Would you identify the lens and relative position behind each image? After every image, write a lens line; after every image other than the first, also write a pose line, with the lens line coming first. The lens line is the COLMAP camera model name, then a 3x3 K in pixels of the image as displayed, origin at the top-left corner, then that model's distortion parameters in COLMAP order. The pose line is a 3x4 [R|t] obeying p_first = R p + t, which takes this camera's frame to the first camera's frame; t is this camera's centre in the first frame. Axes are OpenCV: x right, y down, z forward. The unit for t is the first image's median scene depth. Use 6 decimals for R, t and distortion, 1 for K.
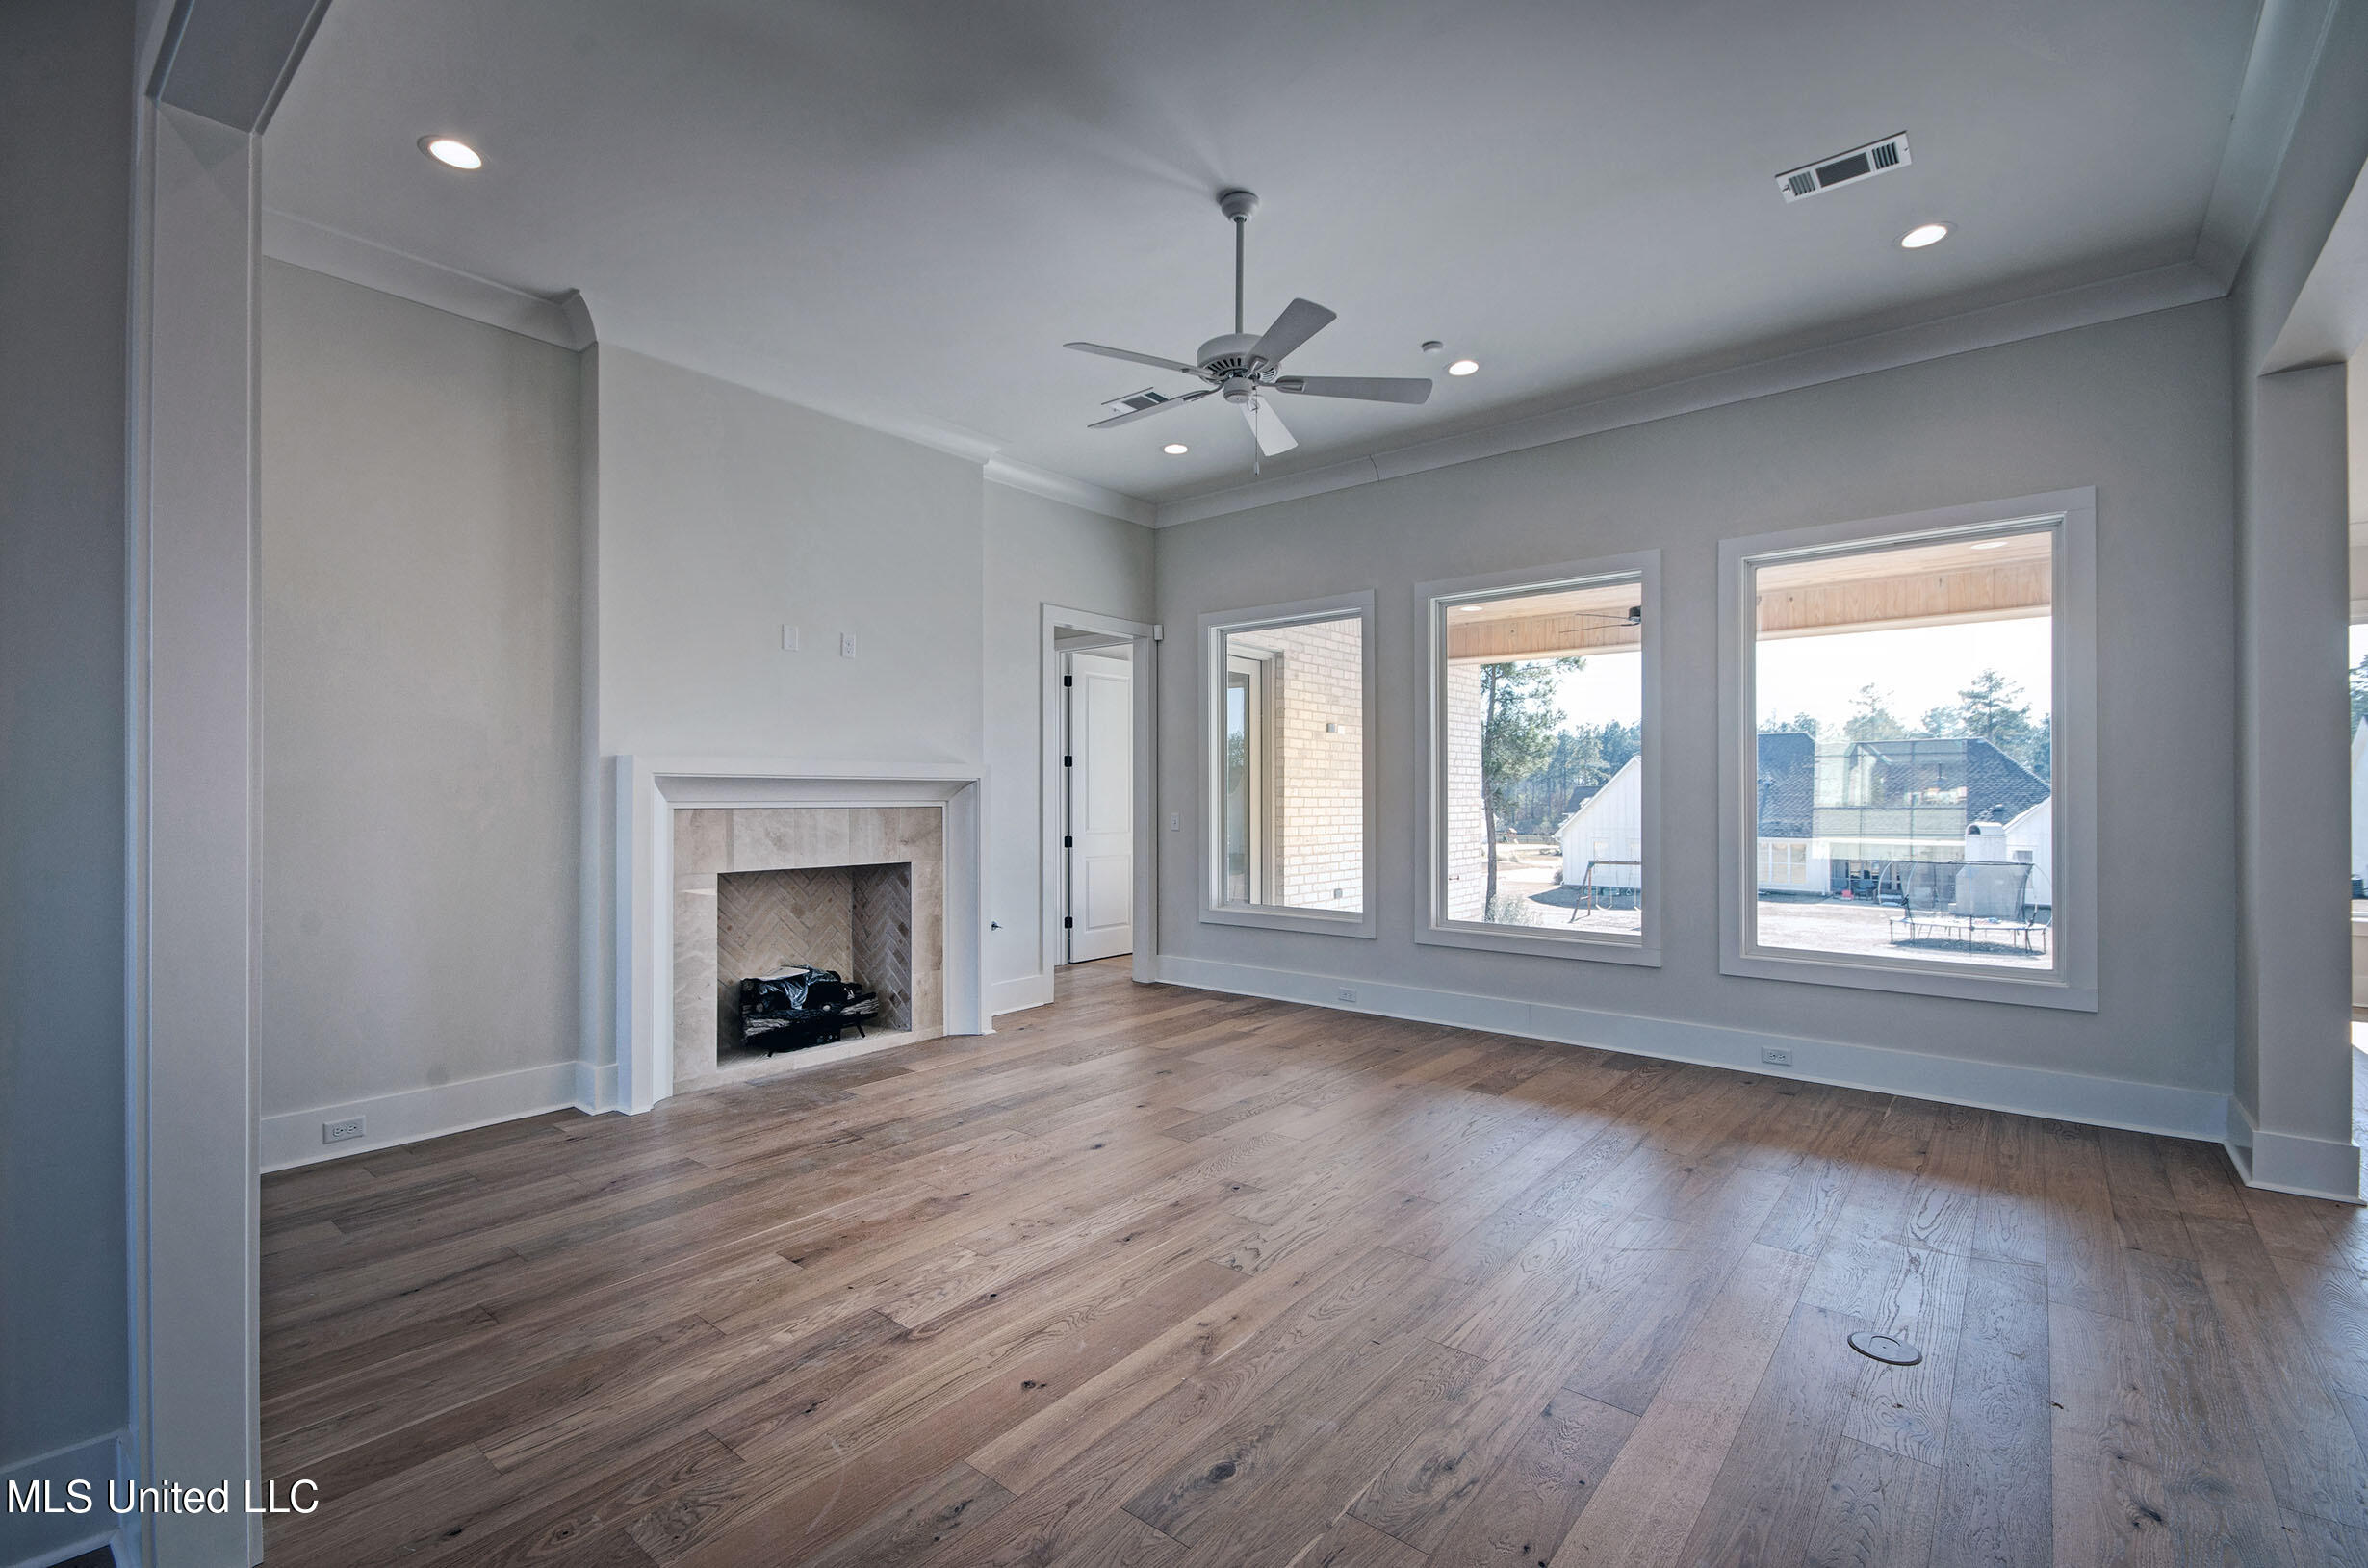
lens RADIAL K [[1046.5, 0, 1187.4], [0, 1046.5, 792.4], [0, 0, 1]] dist [0.009428, -0.000800]
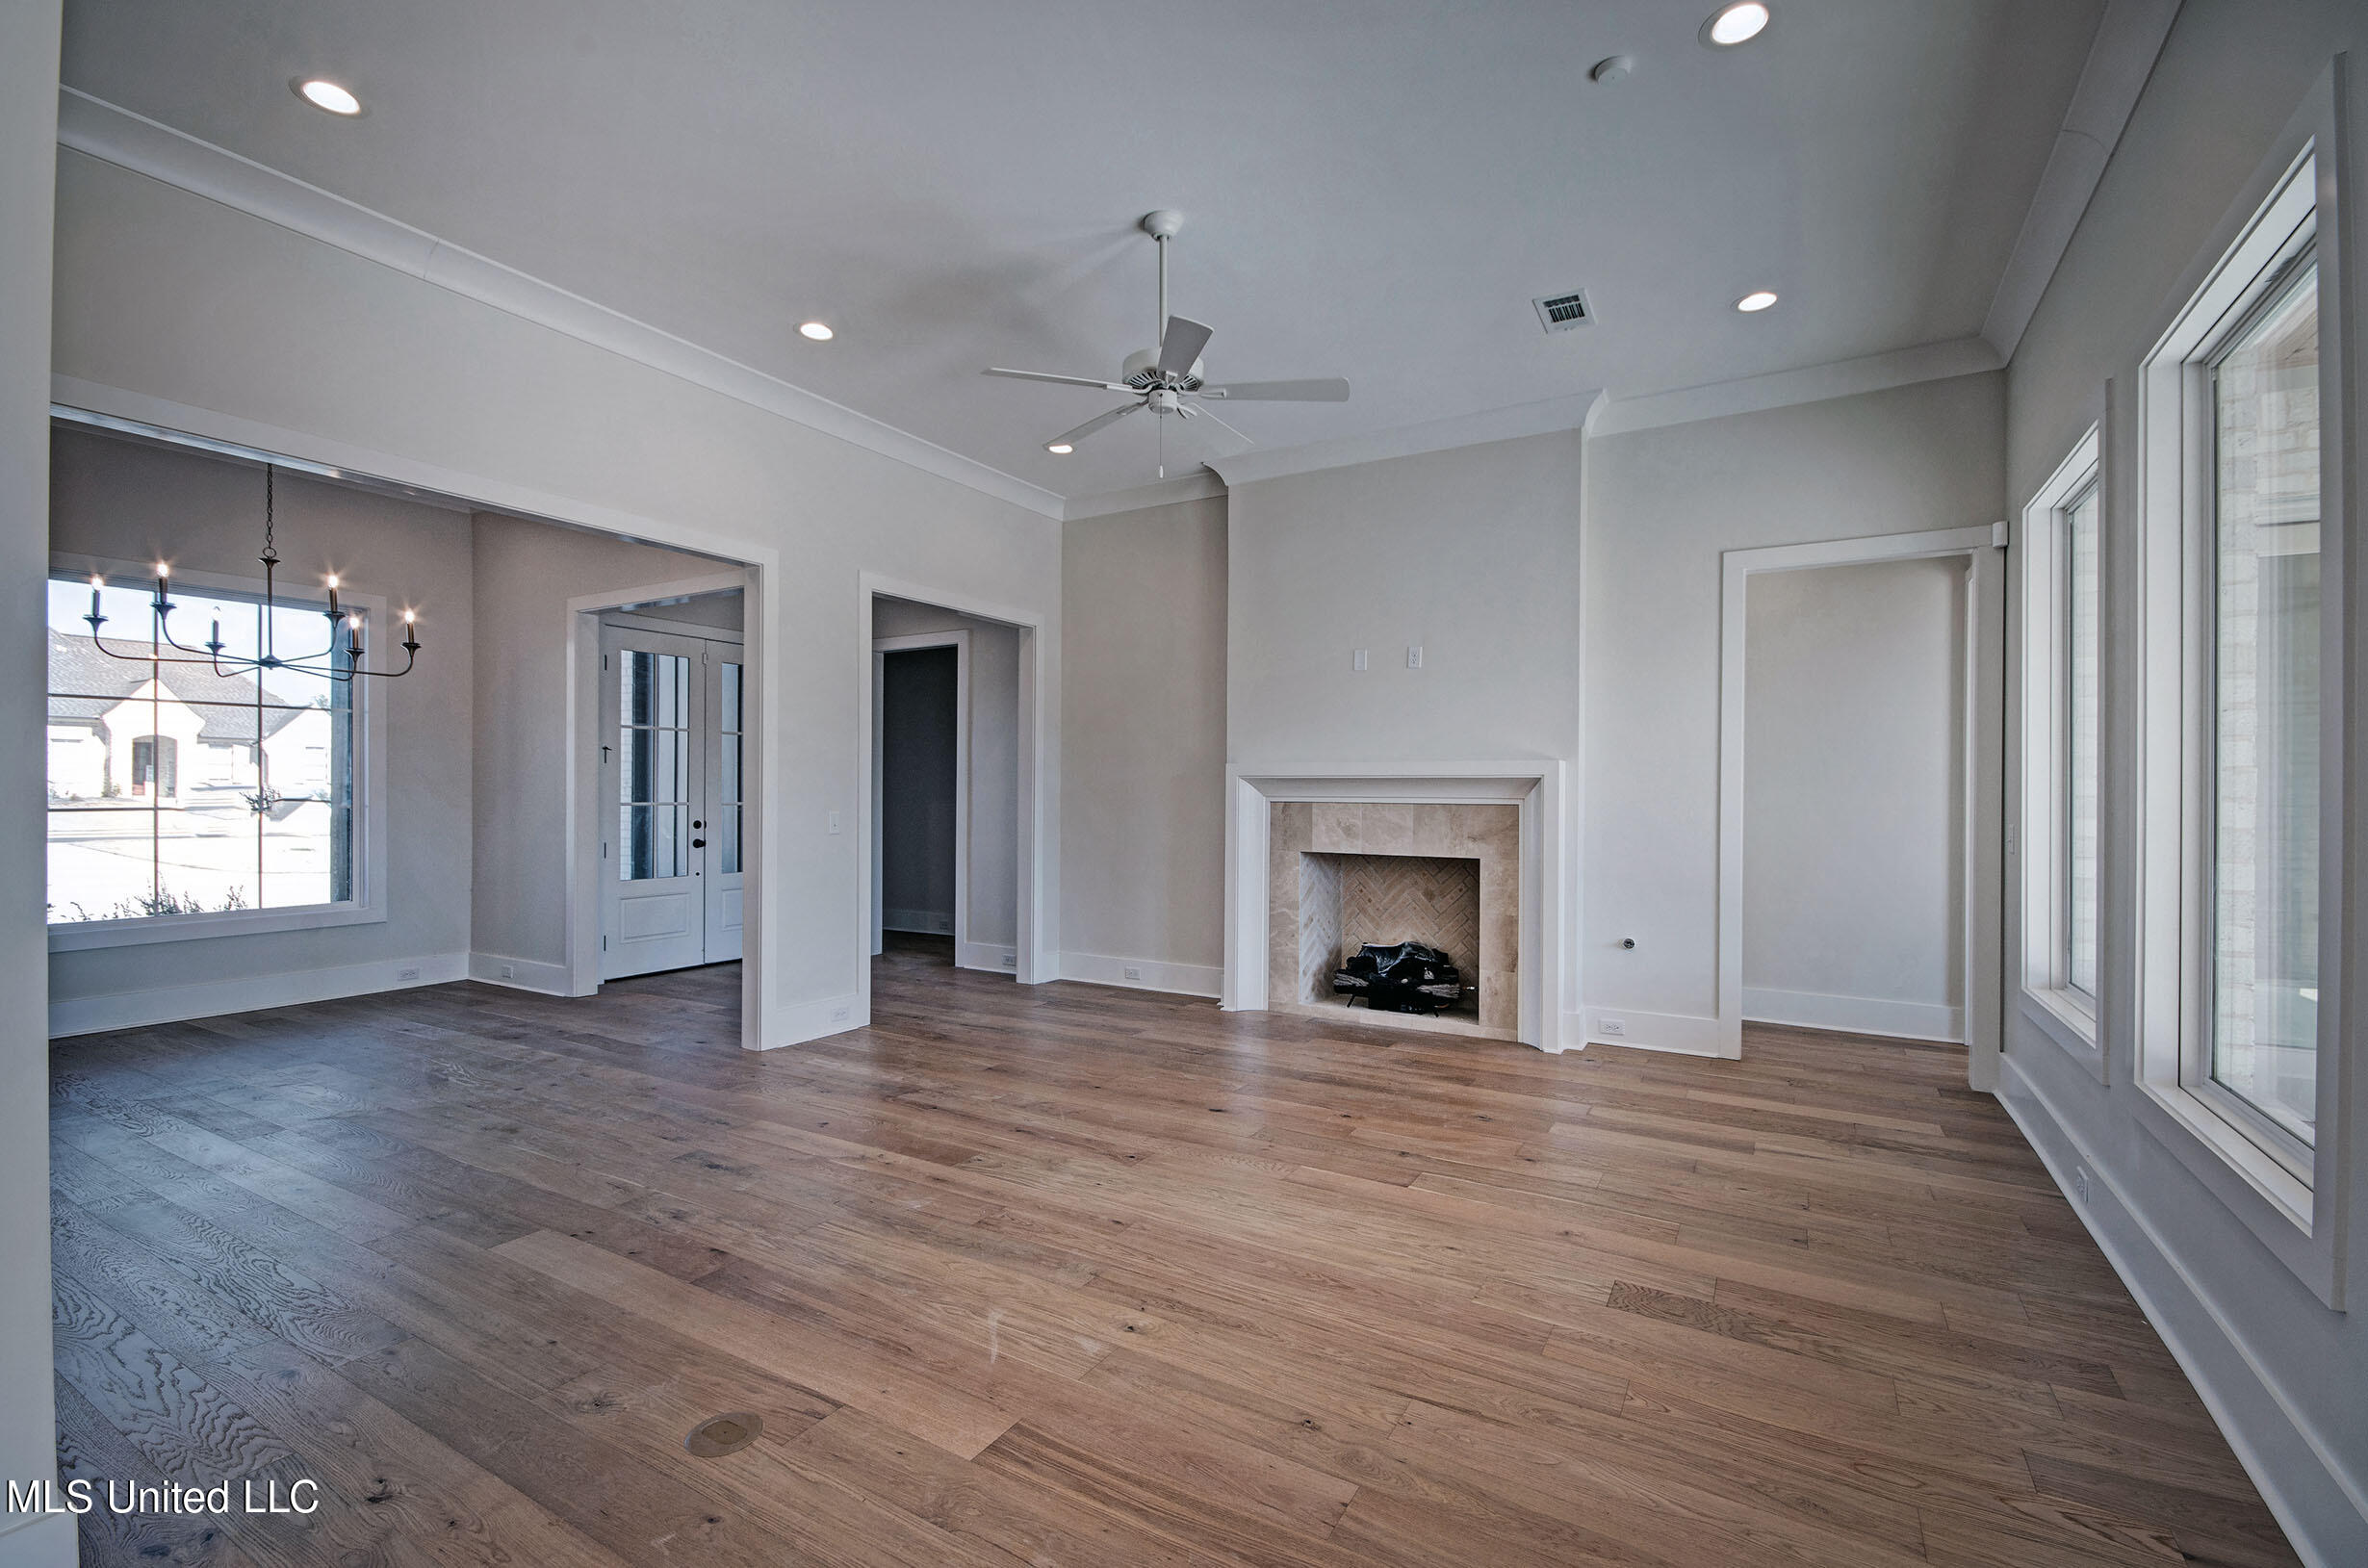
lens RADIAL K [[1046.5, 0, 1163.0], [0, 1046.5, 789.0], [0, 0, 1]] dist [0.009428, -0.000800]
pose [[0.130062, -0.003402, -0.991500, 0.715286], [-0.003313, 0.999987, -0.003866, 0.003912], [0.991500, 0.003788, 0.130049, 0.572752]]
